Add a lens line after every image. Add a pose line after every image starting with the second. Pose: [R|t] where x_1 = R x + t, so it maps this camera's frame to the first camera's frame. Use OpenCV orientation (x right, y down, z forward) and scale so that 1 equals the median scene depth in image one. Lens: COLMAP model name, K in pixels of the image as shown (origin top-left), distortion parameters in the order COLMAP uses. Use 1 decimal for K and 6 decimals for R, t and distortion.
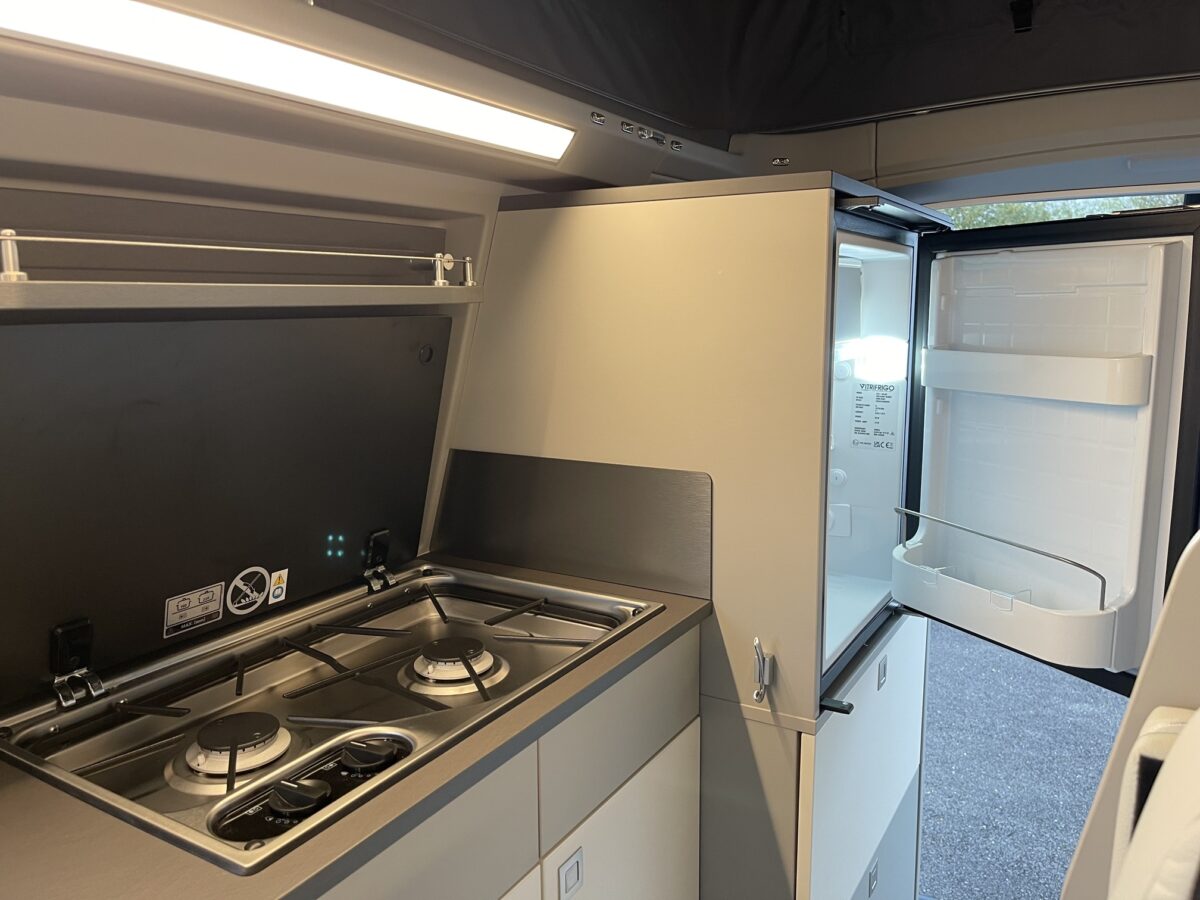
lens RADIAL K [[918.2, 0, 599.3], [0, 918.2, 450.0], [0, 0, 1]] dist [0.085811, -0.119460]
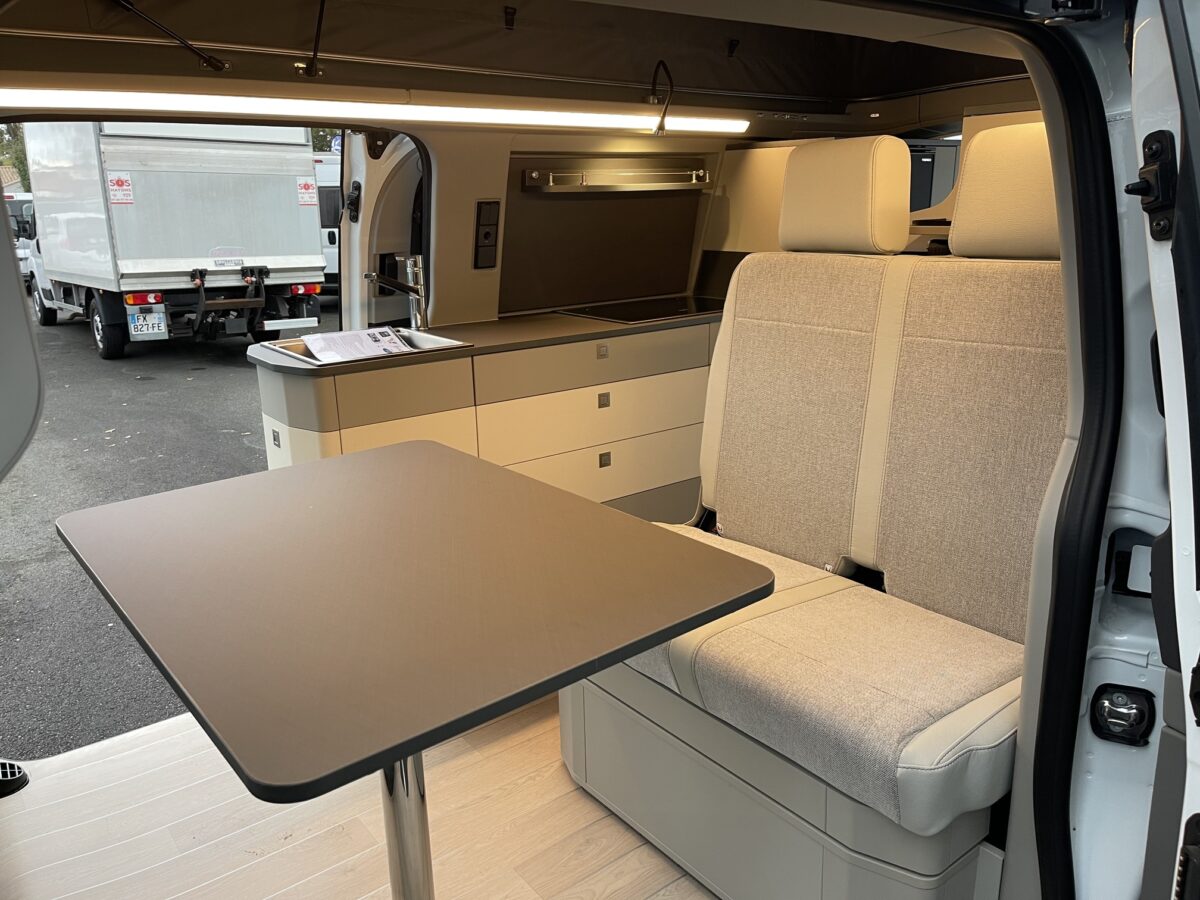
lens RADIAL K [[918.2, 0, 600.0], [0, 918.2, 448.8], [0, 0, 1]] dist [0.085811, -0.119460]
pose [[0.938160, 0.087178, -0.335046, 0.545333], [-0.049949, 0.991734, 0.118186, 0.297762], [0.342580, -0.094142, 0.934760, -1.741628]]
